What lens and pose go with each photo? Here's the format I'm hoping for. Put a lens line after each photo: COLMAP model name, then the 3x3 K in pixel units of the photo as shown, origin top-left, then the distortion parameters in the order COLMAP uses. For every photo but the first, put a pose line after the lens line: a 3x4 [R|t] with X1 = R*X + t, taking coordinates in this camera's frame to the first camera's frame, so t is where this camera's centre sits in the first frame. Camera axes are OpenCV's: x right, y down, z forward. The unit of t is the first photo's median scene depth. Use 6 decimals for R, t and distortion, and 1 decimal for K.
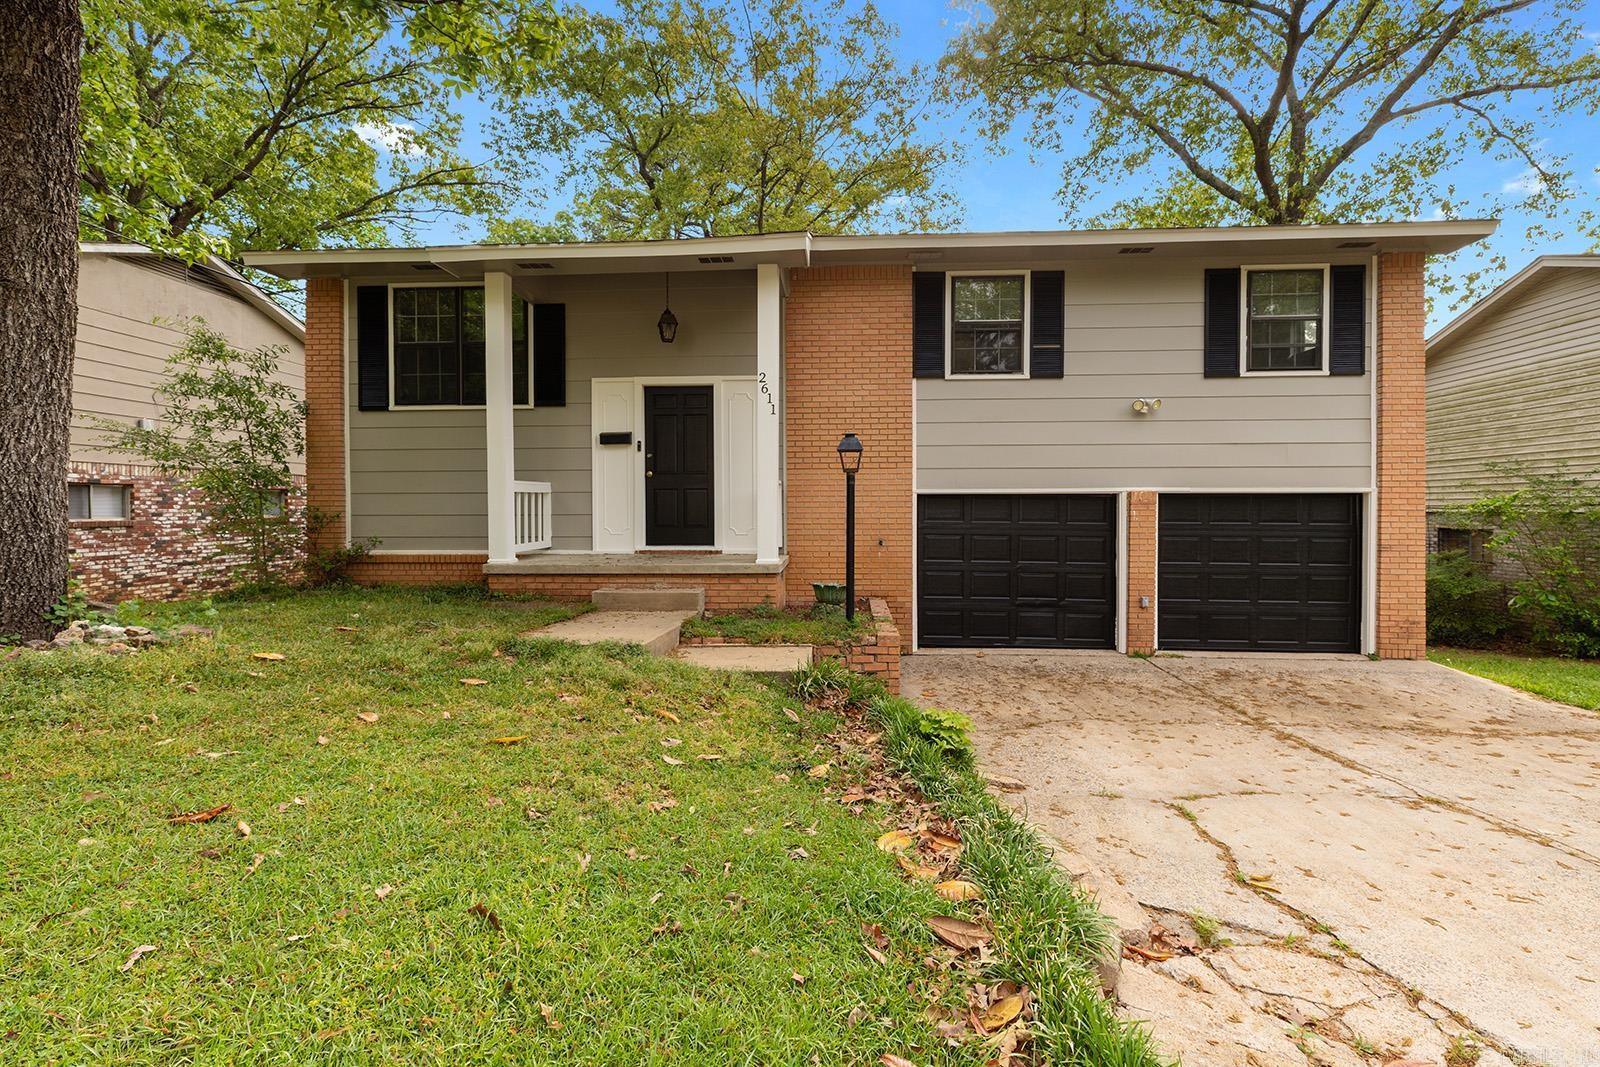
lens RADIAL K [[721.7, 0, 802.7], [0, 721.7, 514.5], [0, 0, 1]] dist [0.002341, -0.000200]
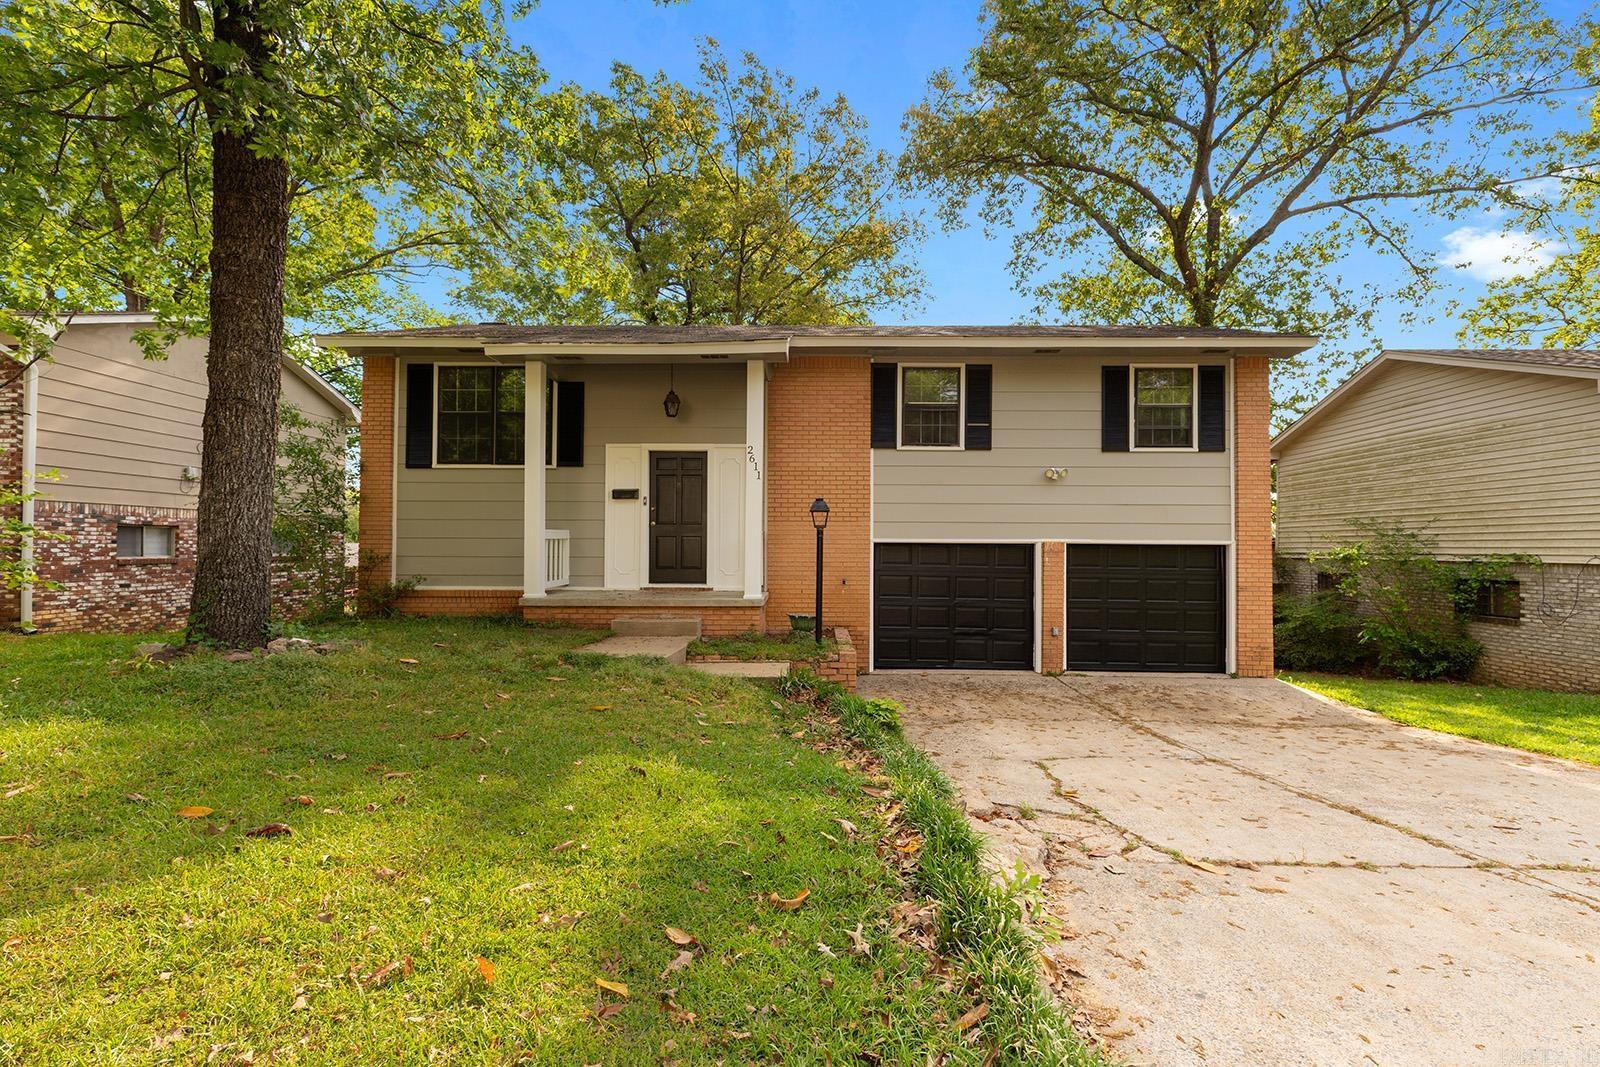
lens RADIAL K [[718.9, 0, 804.2], [0, 718.9, 530.5], [0, 0, 1]] dist [0.003020, -0.000128]
pose [[0.998945, 0.009106, 0.045014, -0.014877], [-0.007725, 0.999497, -0.030762, -0.010395], [-0.045271, 0.030382, 0.998513, -0.214308]]
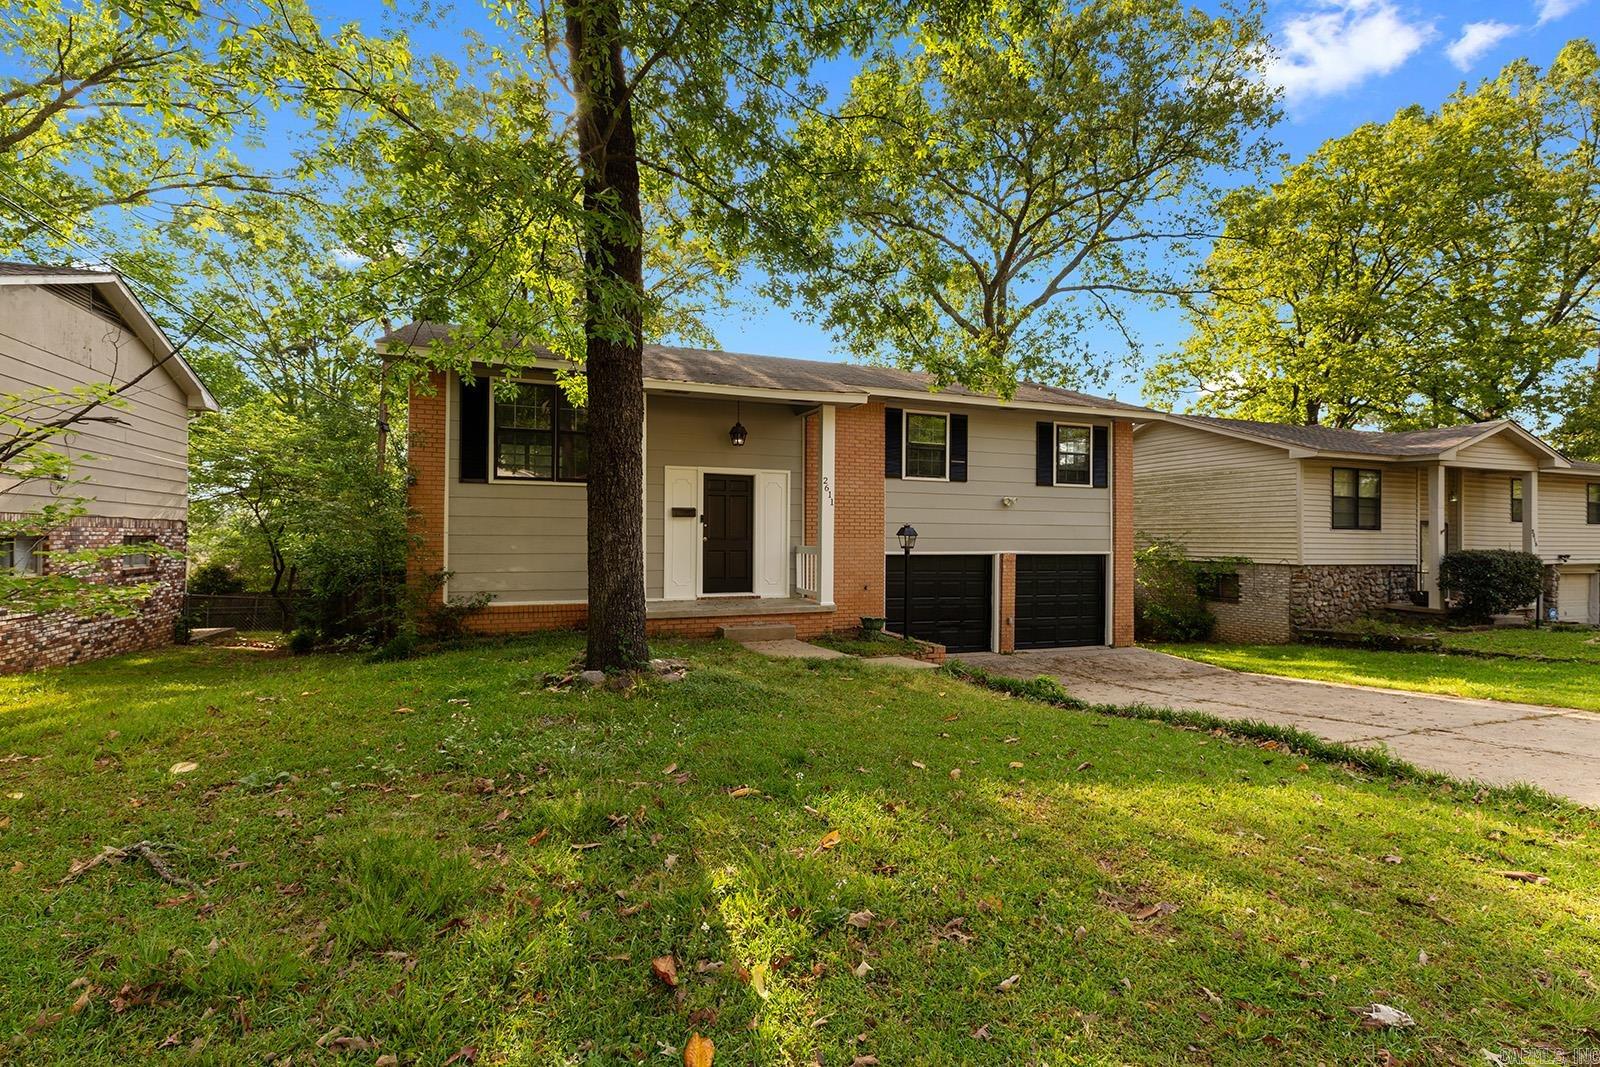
lens RADIAL K [[718.9, 0, 804.2], [0, 718.9, 530.5], [0, 0, 1]] dist [0.003020, -0.000128]
pose [[0.907789, 0.012192, 0.419250, -0.623740], [-0.005239, 0.999829, -0.017732, -0.051608], [-0.419394, 0.013901, 0.907698, -0.285790]]
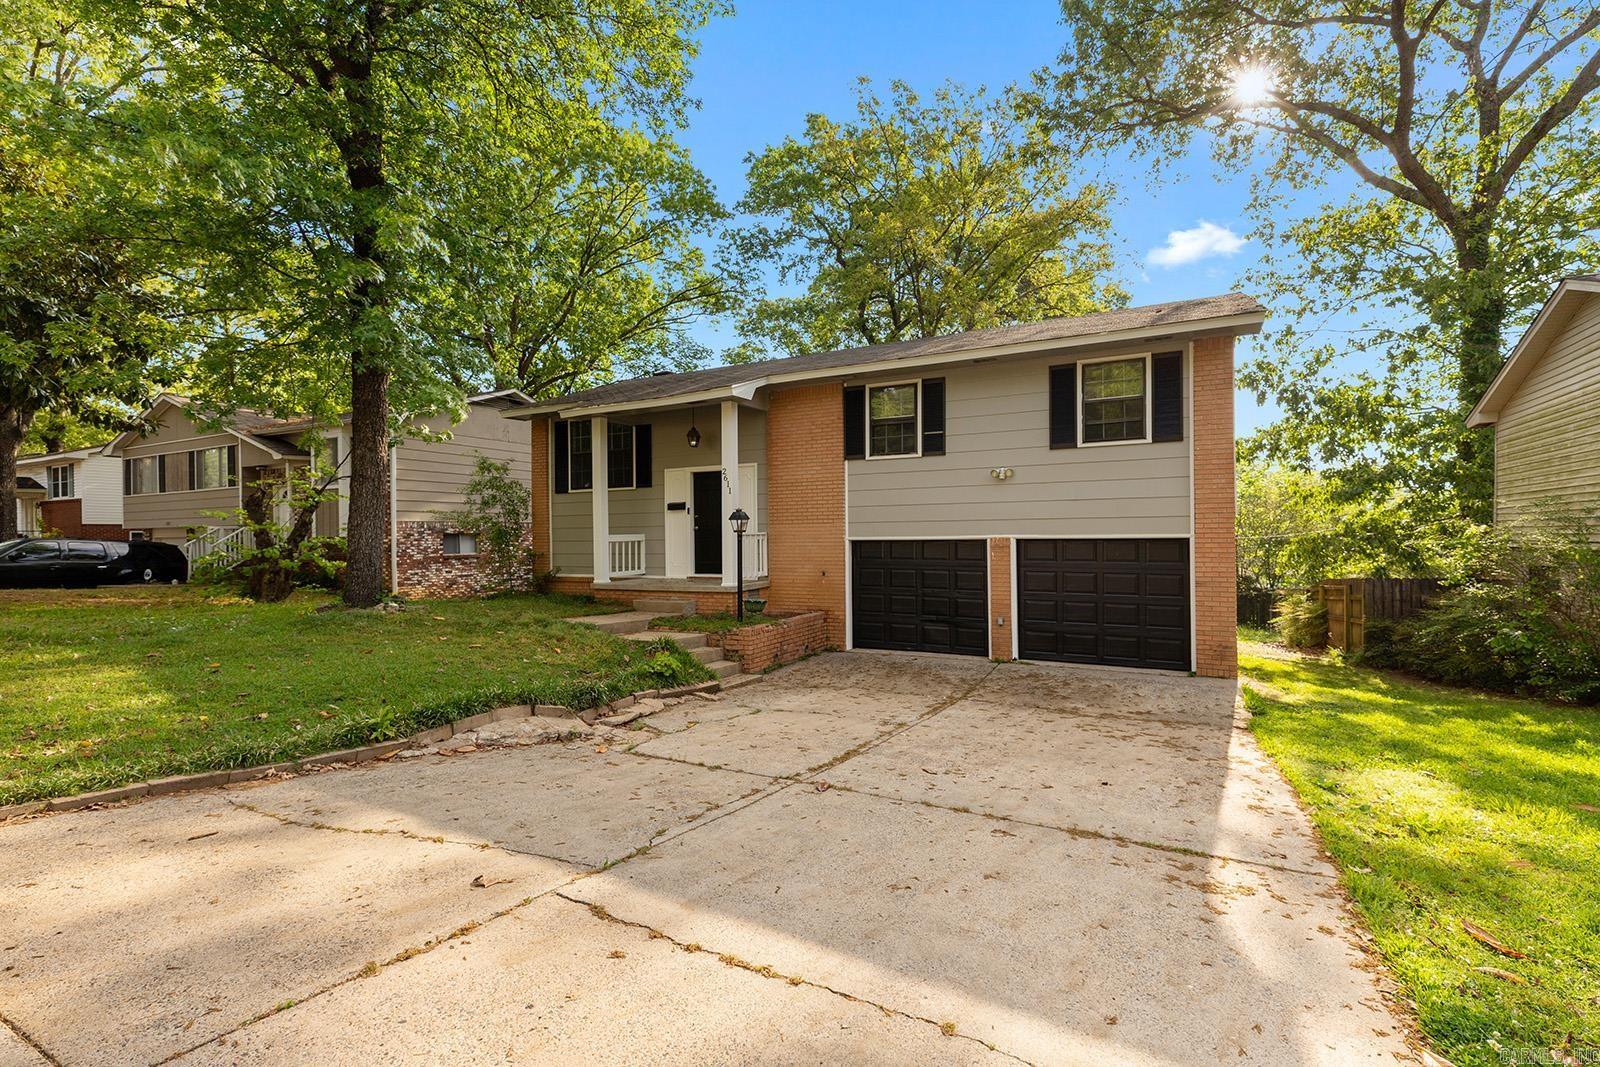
lens RADIAL K [[718.9, 0, 804.2], [0, 718.9, 530.5], [0, 0, 1]] dist [0.003020, -0.000128]
pose [[0.912925, -0.010846, -0.407984, 0.665264], [0.005749, 0.999889, -0.013718, -0.028768], [0.408088, 0.010178, 0.912886, -0.348764]]
